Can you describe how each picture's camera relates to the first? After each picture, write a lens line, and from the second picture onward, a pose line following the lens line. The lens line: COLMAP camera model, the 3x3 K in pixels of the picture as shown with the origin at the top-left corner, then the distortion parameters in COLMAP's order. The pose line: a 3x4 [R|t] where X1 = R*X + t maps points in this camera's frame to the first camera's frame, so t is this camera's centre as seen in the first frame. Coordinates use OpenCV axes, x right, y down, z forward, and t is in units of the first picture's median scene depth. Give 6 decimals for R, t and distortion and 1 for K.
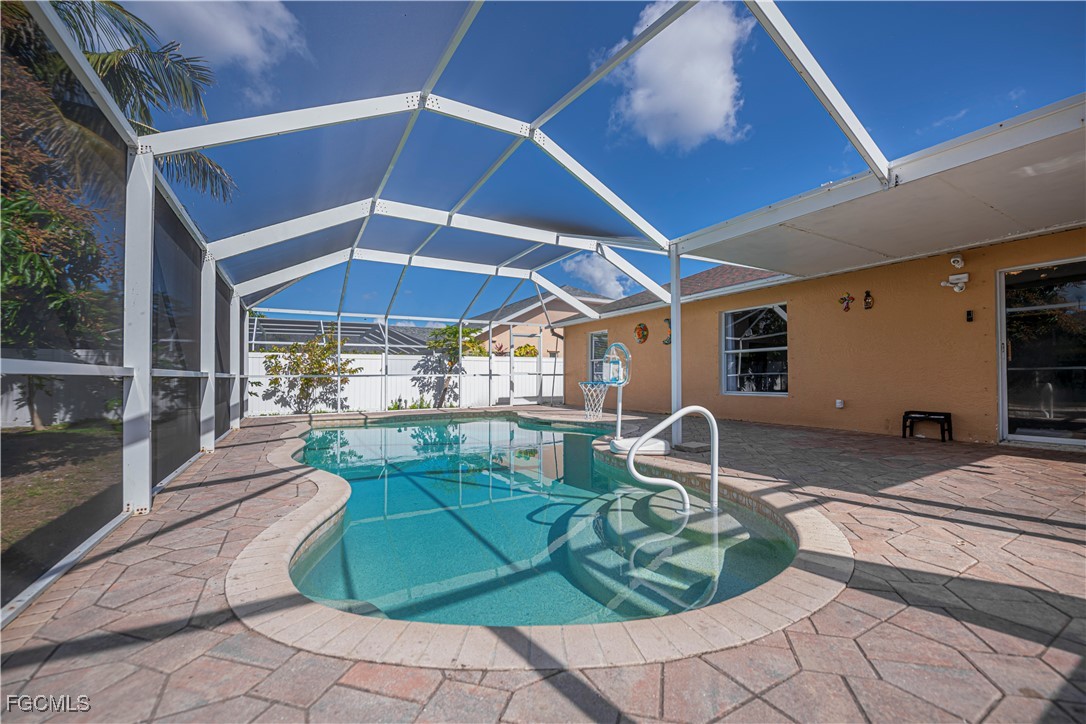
lens RADIAL K [[431.2, 0, 544.8], [0, 431.2, 372.9], [0, 0, 1]] dist [-0.018154, -0.000303]
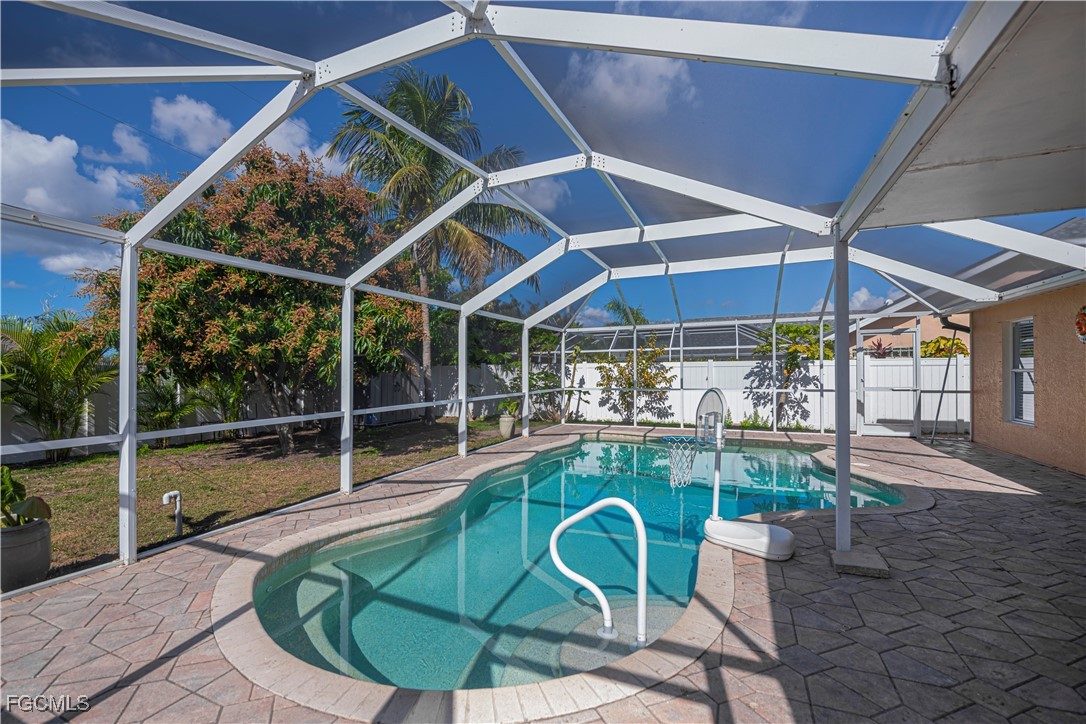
lens RADIAL K [[521.1, 0, 543.0], [0, 521.1, 362.0], [0, 0, 1]] dist [-0.002070, -0.000497]
pose [[0.567210, -0.004343, -0.823562, 0.421750], [0.015801, 0.999859, 0.005610, -0.070704], [0.823422, -0.016196, 0.567199, 0.145796]]
